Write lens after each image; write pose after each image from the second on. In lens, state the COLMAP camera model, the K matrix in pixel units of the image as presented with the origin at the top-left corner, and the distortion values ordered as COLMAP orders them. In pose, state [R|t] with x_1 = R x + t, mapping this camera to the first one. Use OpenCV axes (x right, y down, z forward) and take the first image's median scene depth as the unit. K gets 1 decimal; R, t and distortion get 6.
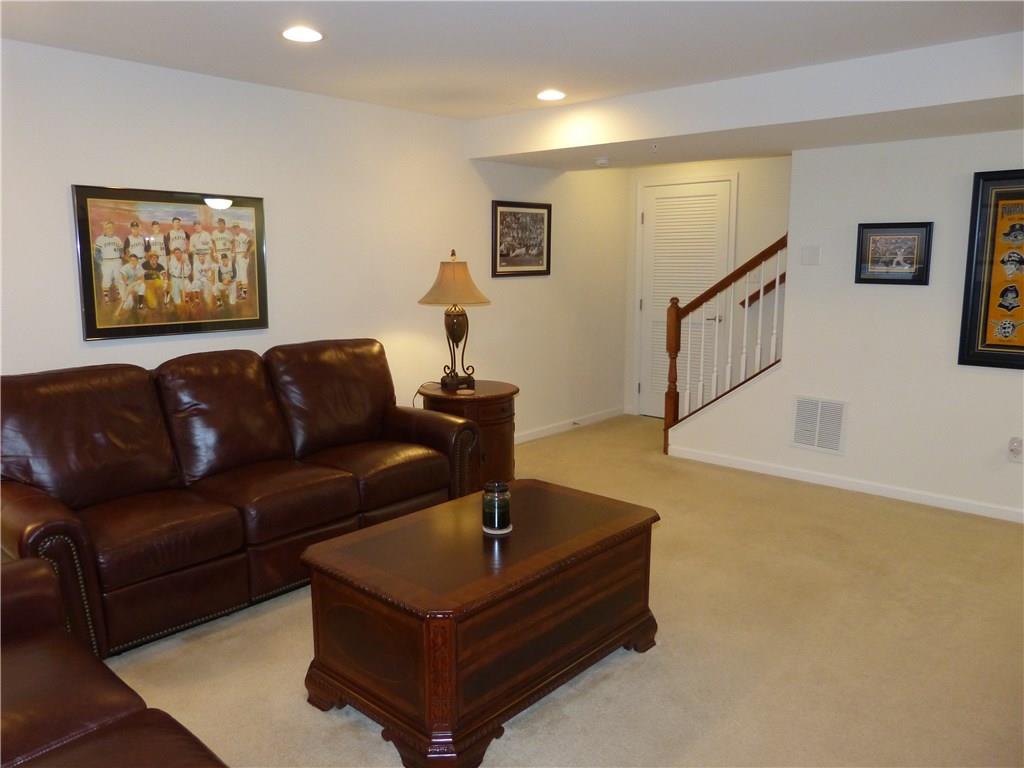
lens RADIAL K [[765.2, 0, 508.5], [0, 765.2, 379.1], [0, 0, 1]] dist [-0.018024, -0.006651]
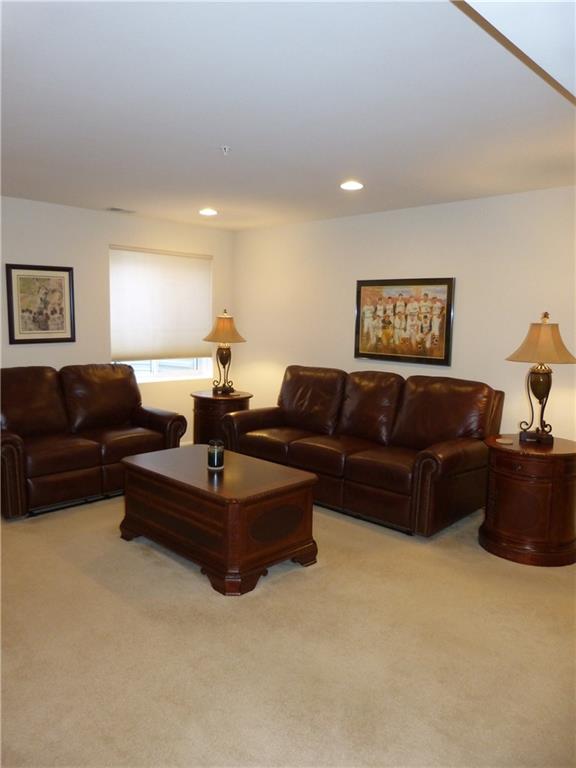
lens RADIAL K [[573.9, 0, 281.0], [0, 573.9, 381.3], [0, 0, 1]] dist [-0.018024, -0.006651]
pose [[-0.026235, 0.113497, -0.993192, 0.852799], [-0.171543, 0.978285, 0.116324, -0.120361], [0.984827, 0.173427, -0.006195, 0.755313]]
